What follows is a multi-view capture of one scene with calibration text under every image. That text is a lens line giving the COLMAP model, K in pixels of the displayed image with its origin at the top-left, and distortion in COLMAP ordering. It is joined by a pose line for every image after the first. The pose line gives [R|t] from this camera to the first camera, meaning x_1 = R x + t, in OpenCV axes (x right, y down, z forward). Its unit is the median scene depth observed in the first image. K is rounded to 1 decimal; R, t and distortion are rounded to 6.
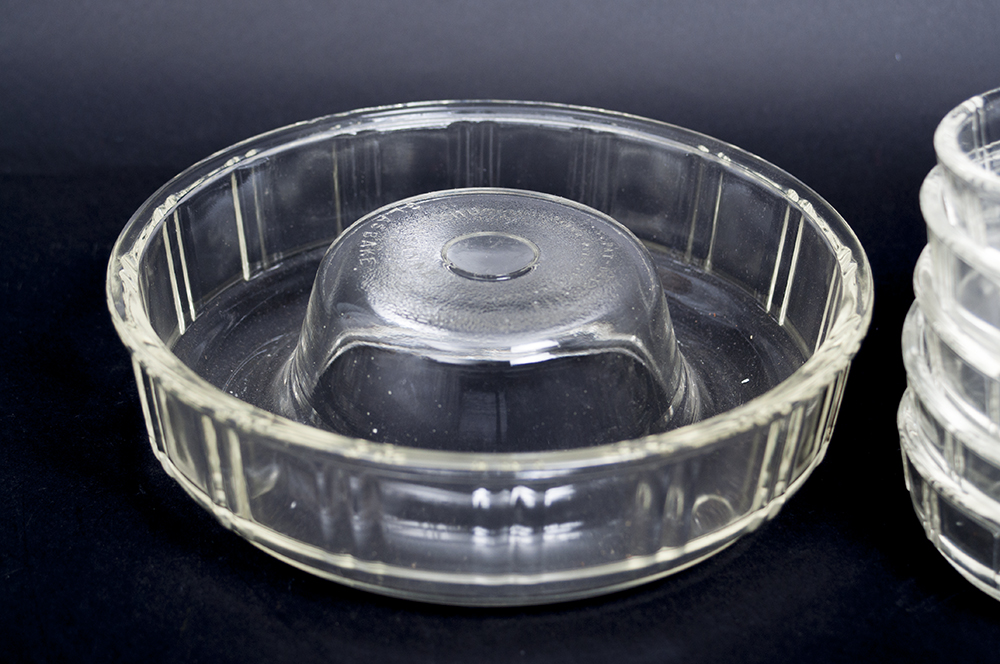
lens RADIAL K [[2199.5, 0, 500.0], [0, 2199.5, 332.0], [0, 0, 1]] dist [-0.038694, -0.040434]
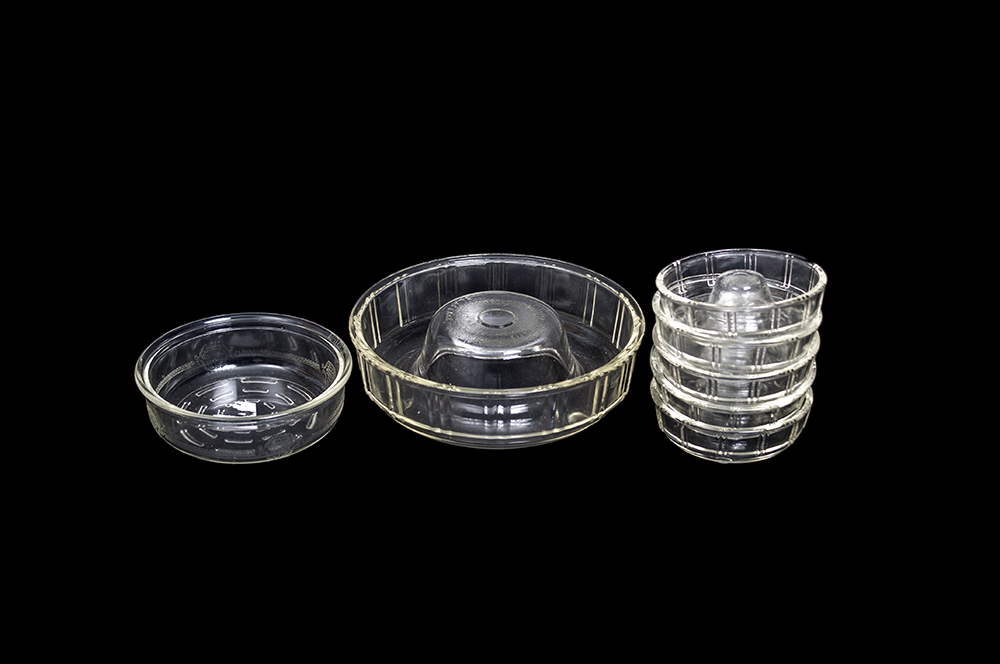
lens RADIAL K [[1626.9, 0, 500.0], [0, 1626.9, 332.0], [0, 0, 1]] dist [-0.011743, -0.002932]
pose [[0.998876, 0.014195, -0.045217, 0.087644], [-0.015457, 0.999497, -0.027684, 0.034942], [0.044801, 0.028352, 0.998594, -0.921437]]
